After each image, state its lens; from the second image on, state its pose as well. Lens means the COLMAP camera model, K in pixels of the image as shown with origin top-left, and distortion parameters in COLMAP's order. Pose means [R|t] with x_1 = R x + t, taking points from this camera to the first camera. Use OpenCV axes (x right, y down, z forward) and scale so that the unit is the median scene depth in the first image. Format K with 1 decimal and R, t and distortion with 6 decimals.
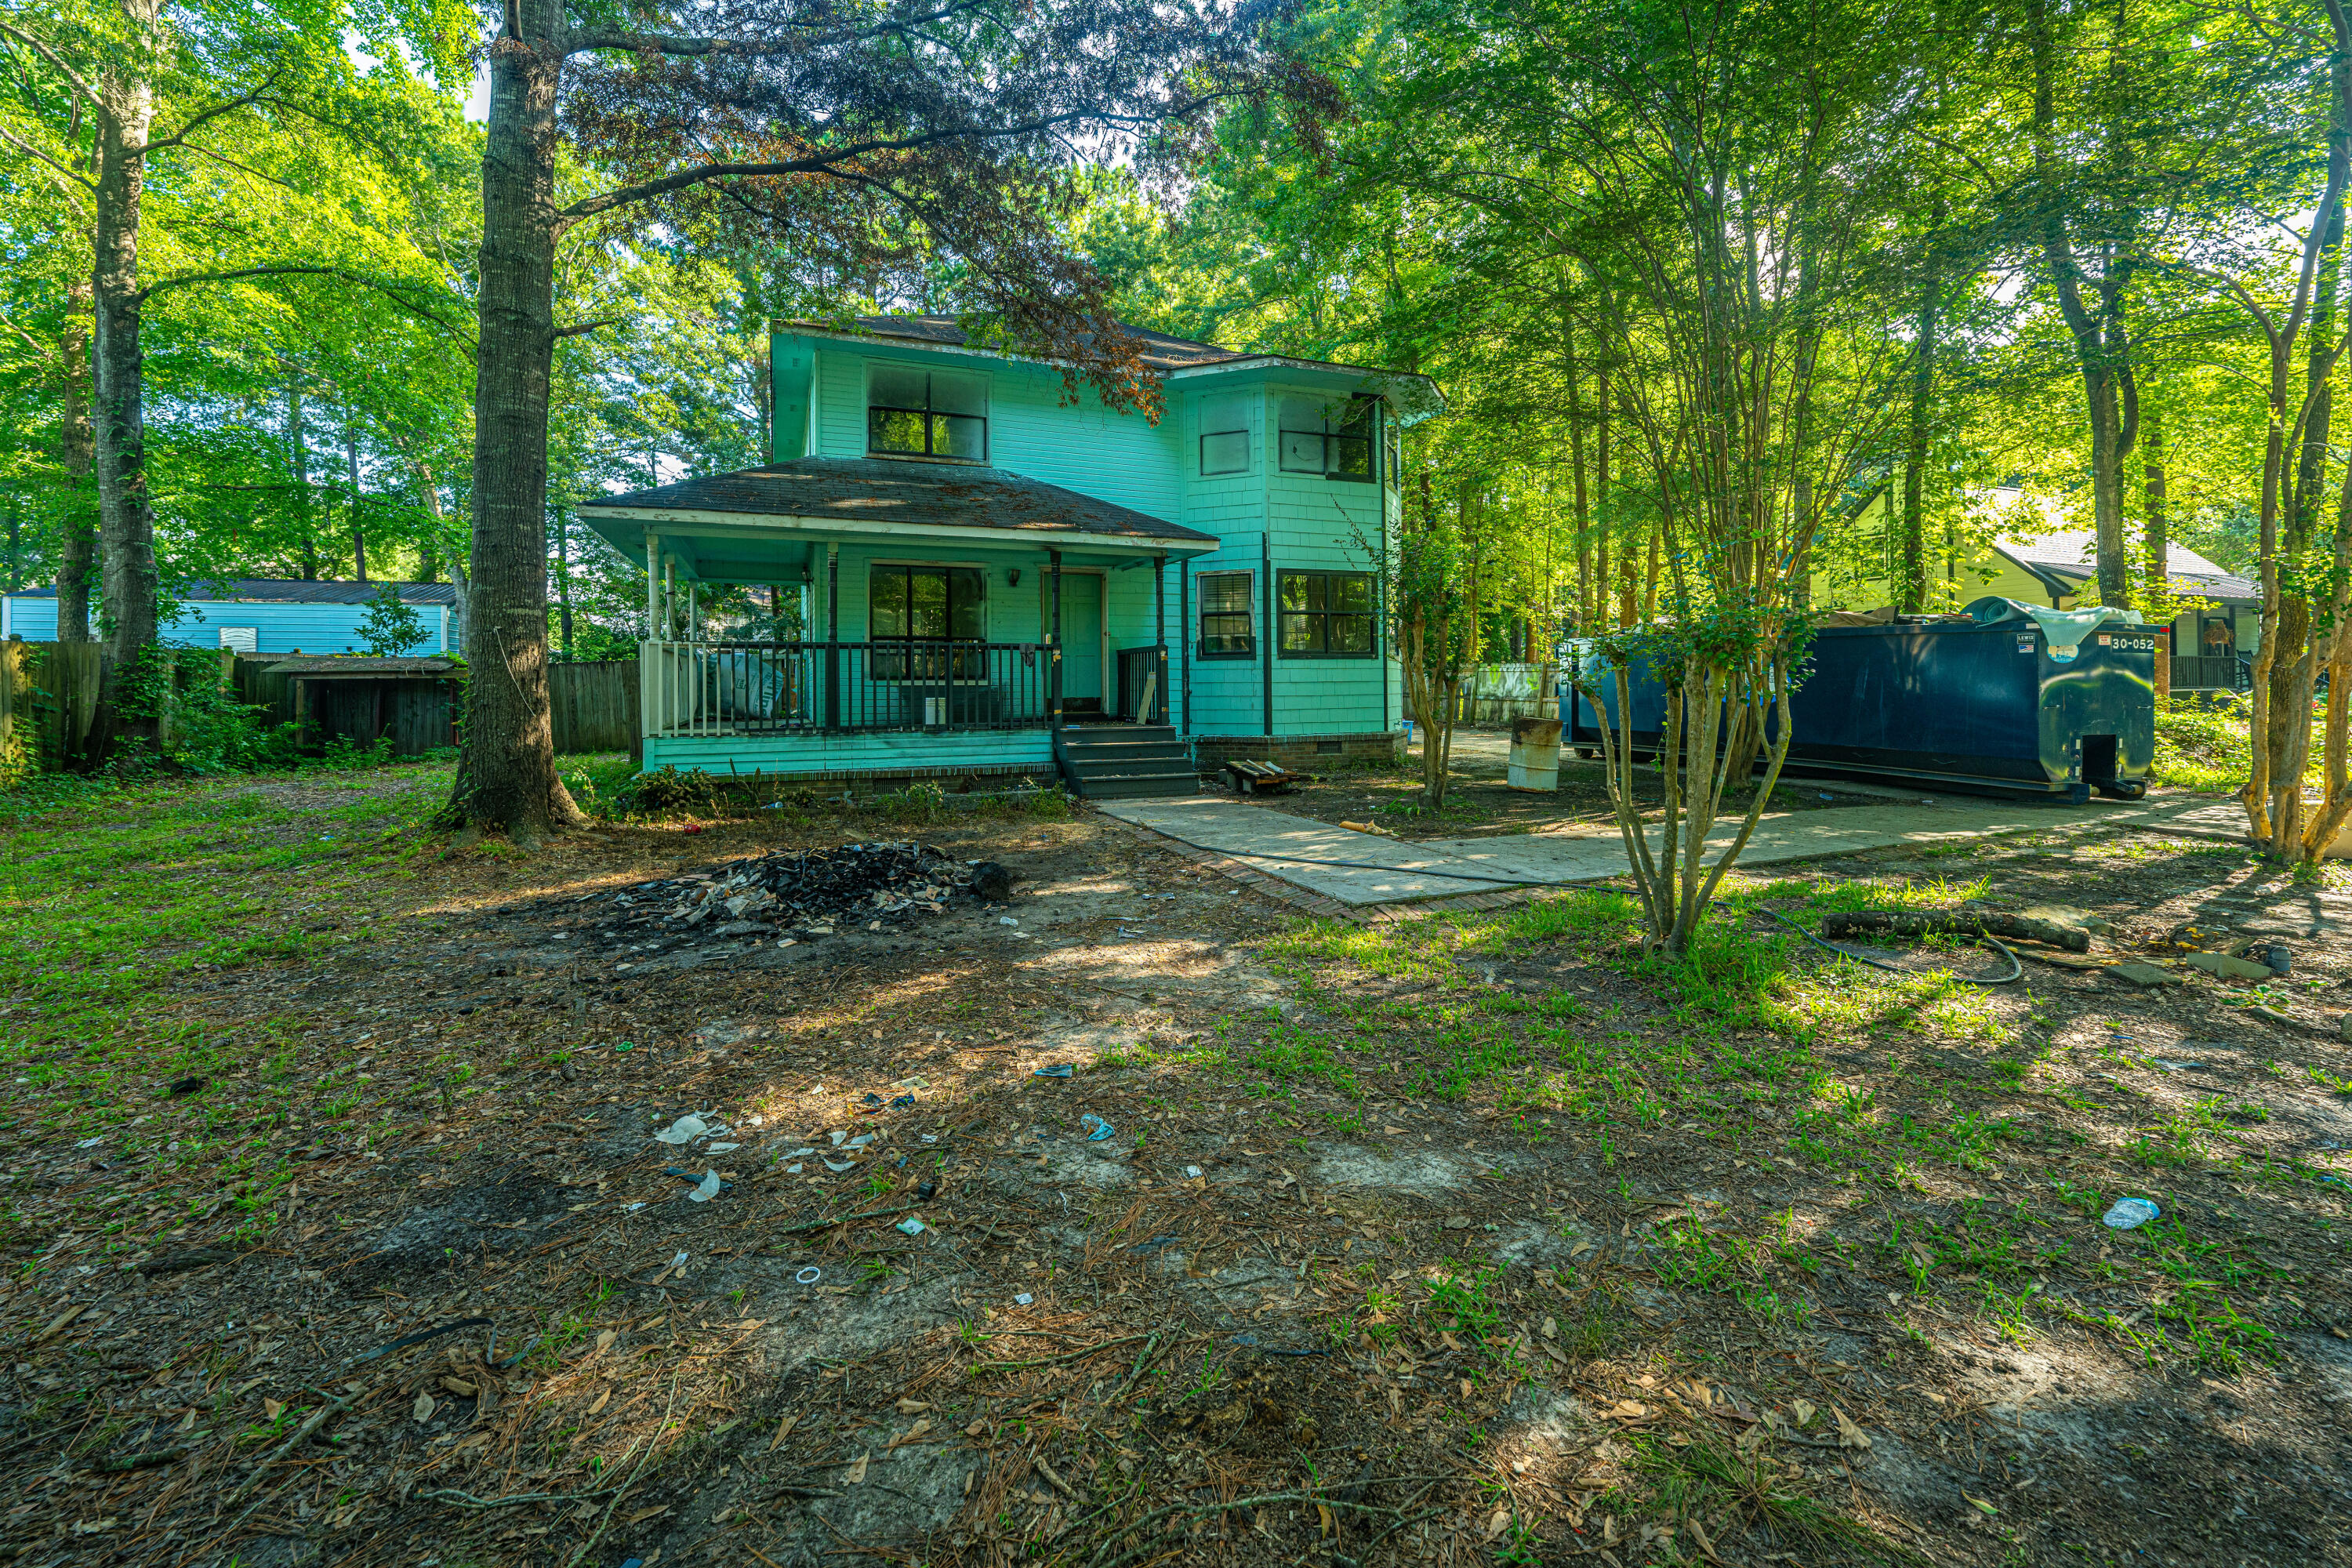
lens RADIAL K [[968.2, 0, 1164.5], [0, 968.2, 678.2], [0, 0, 1]] dist [0.004713, -0.000107]
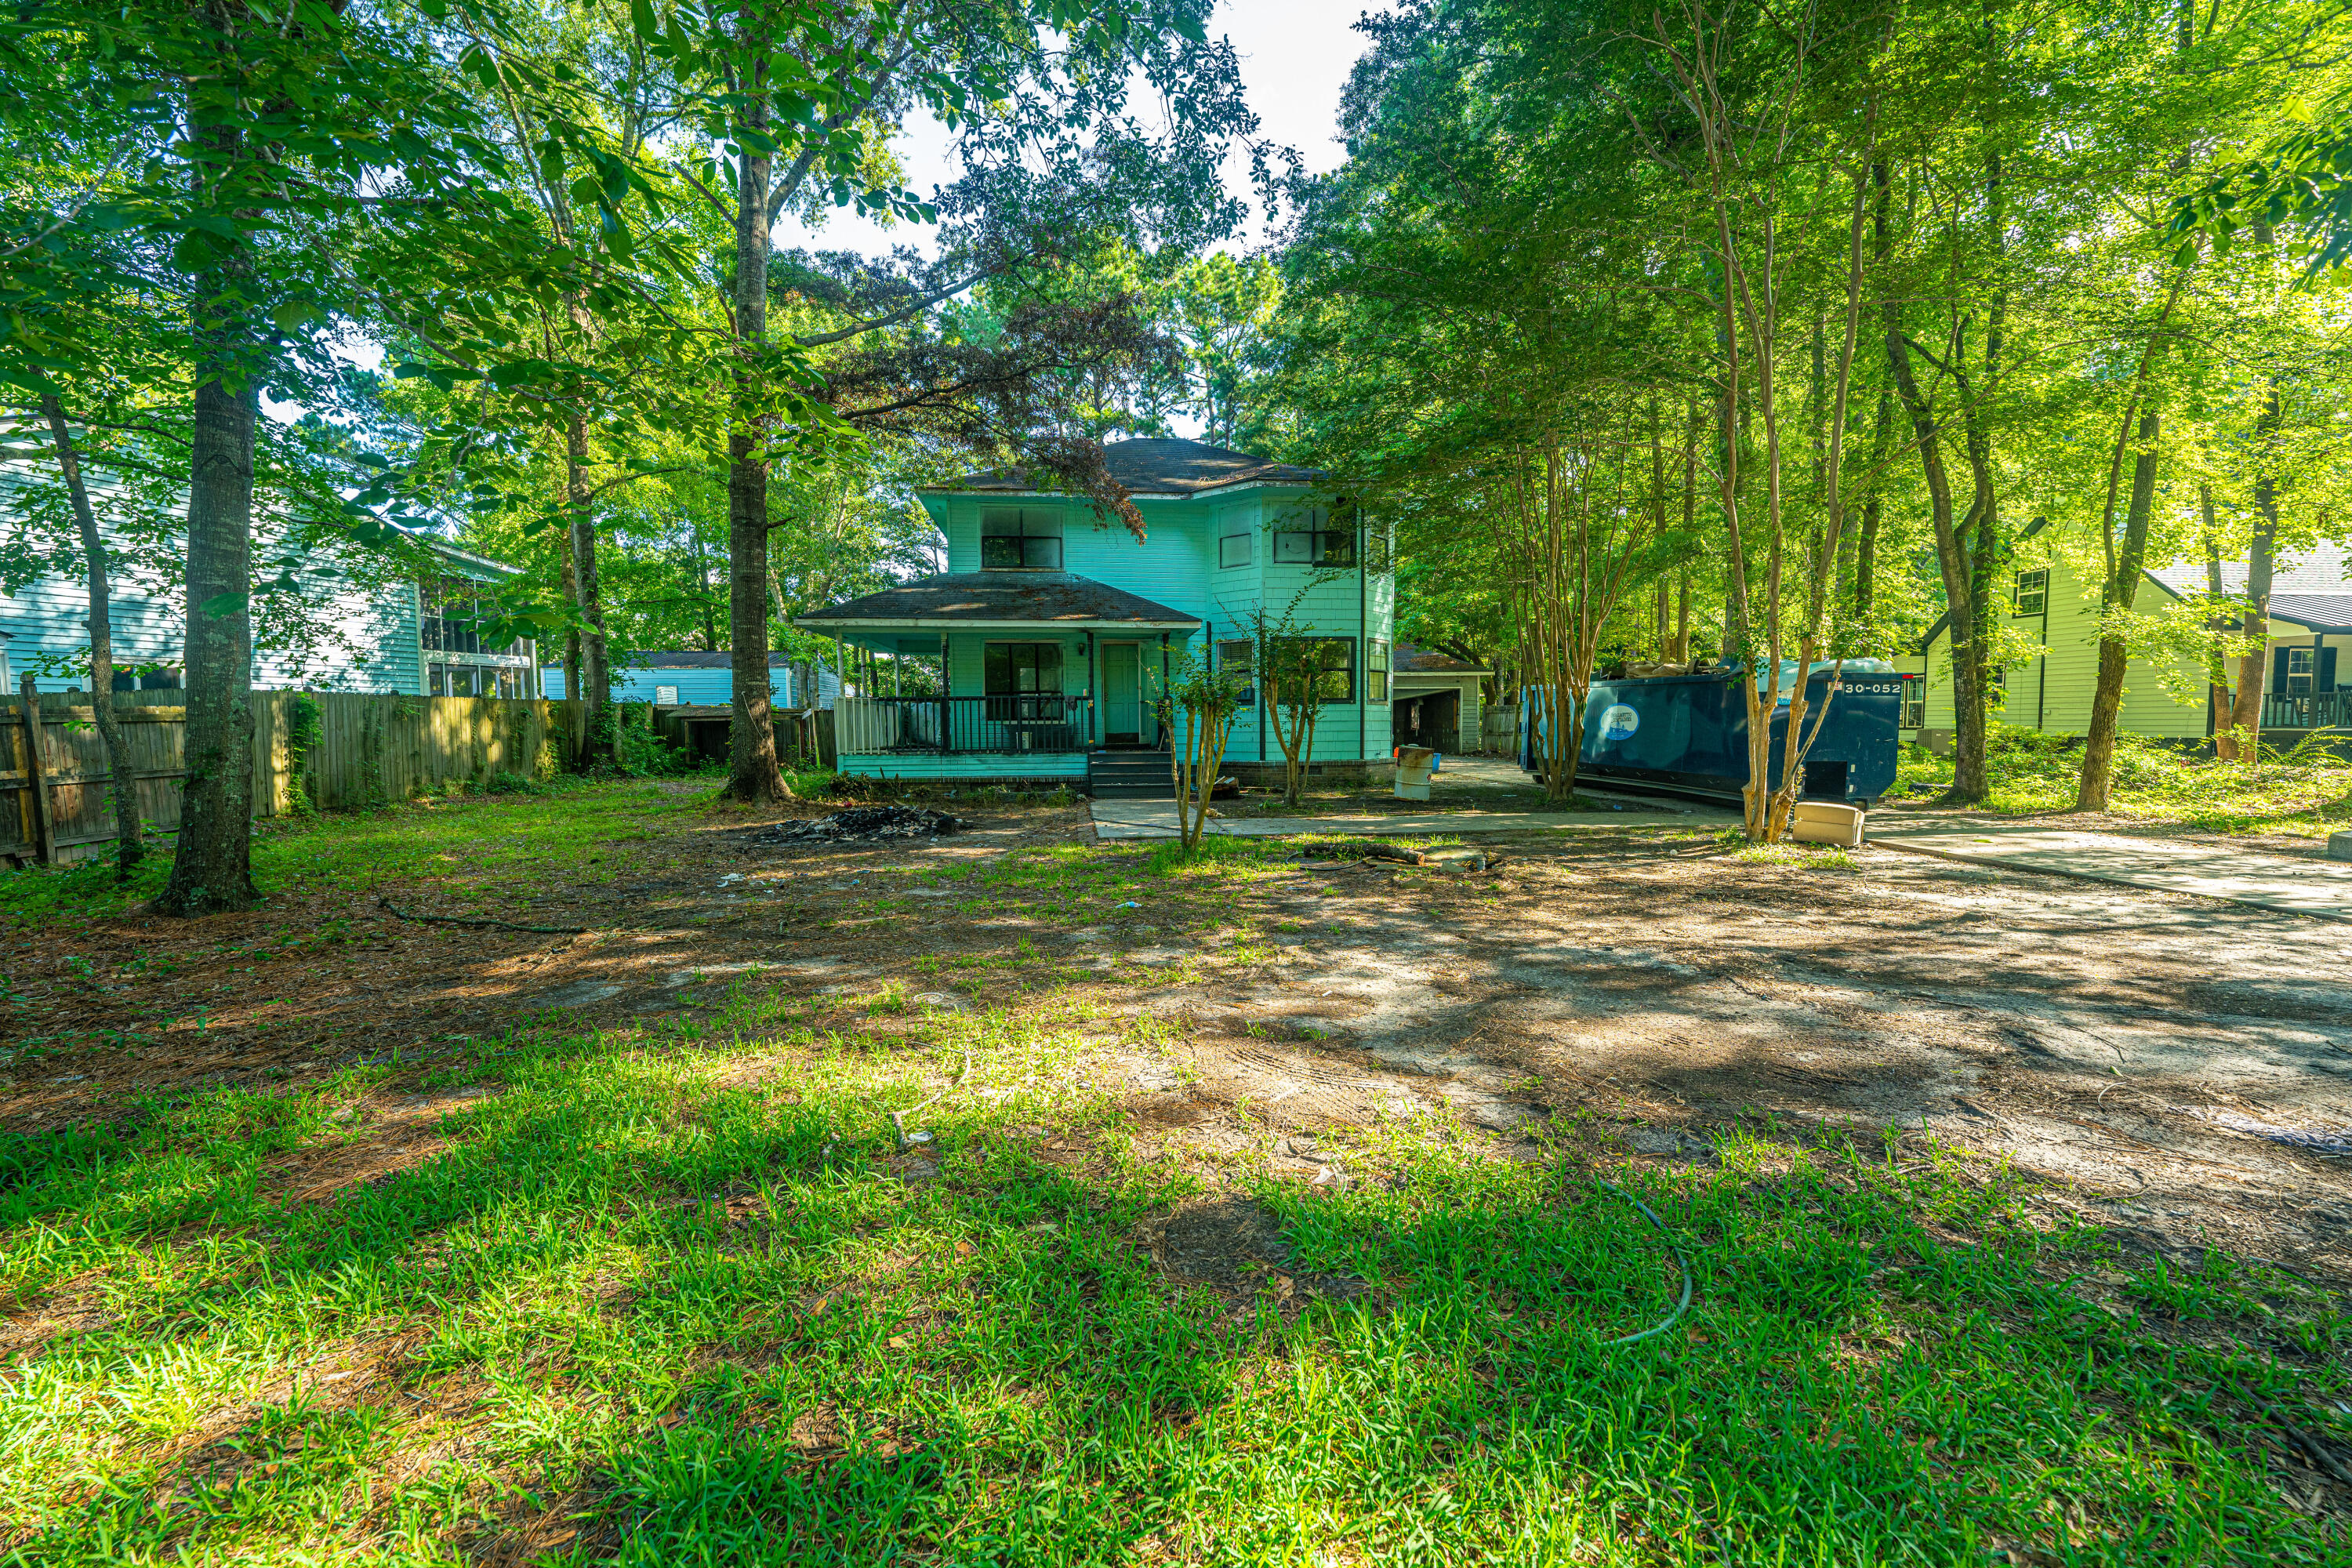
lens RADIAL K [[968.2, 0, 1181.2], [0, 968.2, 792.4], [0, 0, 1]] dist [0.004713, -0.000107]
pose [[0.960068, 0.018403, -0.279161, 0.409936], [0.001933, 0.997374, 0.072397, 0.004738], [0.279760, -0.070046, 0.957511, -0.364538]]
